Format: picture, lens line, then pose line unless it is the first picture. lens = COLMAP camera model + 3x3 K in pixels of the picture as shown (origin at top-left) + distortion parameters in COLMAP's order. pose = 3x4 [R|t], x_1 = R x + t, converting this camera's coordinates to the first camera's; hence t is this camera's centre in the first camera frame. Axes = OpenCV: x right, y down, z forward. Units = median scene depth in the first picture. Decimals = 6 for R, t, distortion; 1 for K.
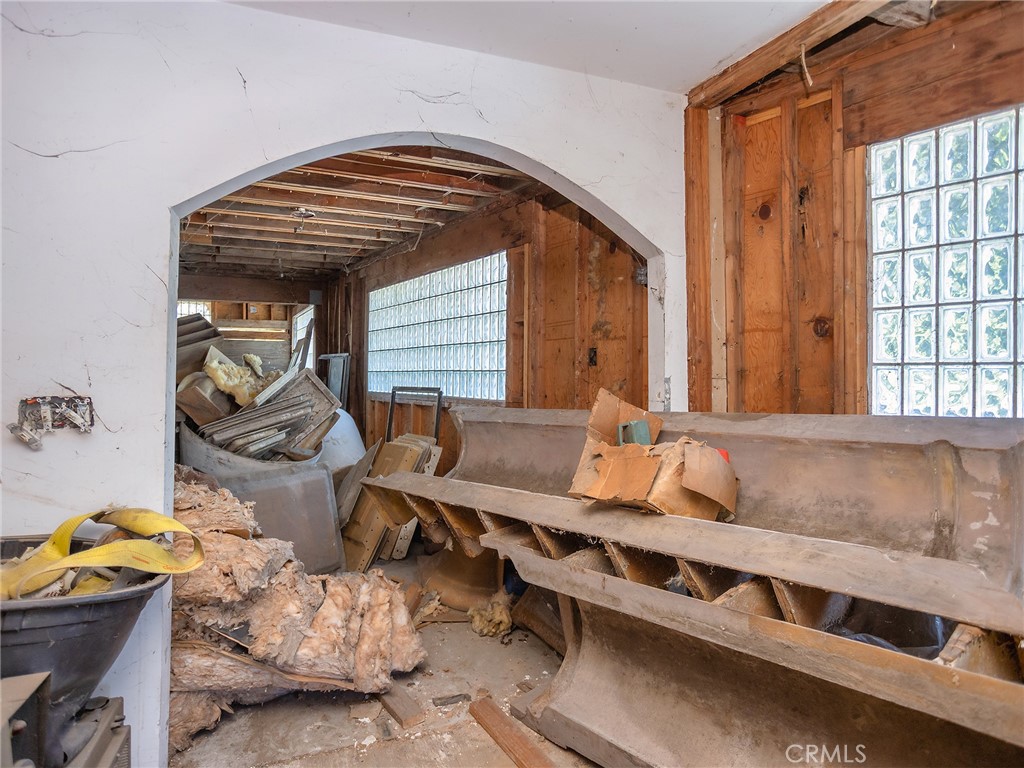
lens RADIAL K [[575.5, 0, 515.1], [0, 575.5, 377.1], [0, 0, 1]] dist [-0.039702, 0.019178]
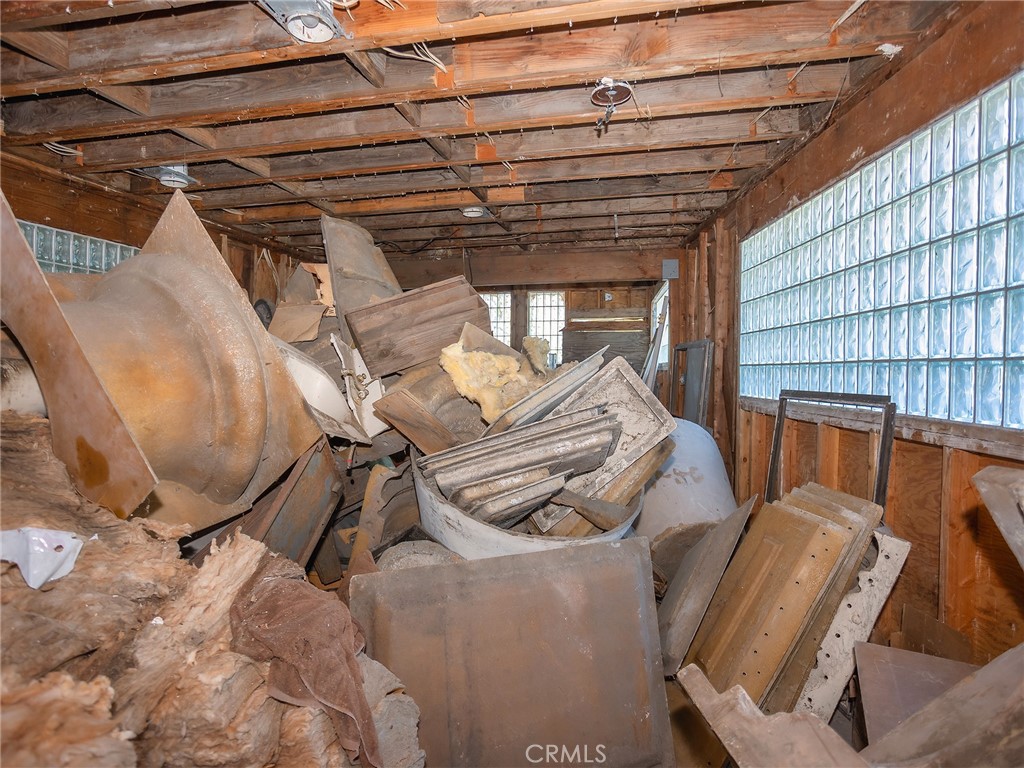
lens RADIAL K [[541.8, 0, 510.9], [0, 541.8, 379.9], [0, 0, 1]] dist [-0.027287, 0.001915]
pose [[0.783149, 0.008670, -0.621774, -0.105851], [-0.001629, 0.999928, 0.011891, 0.000558], [0.621832, -0.008299, 0.783107, 0.480607]]
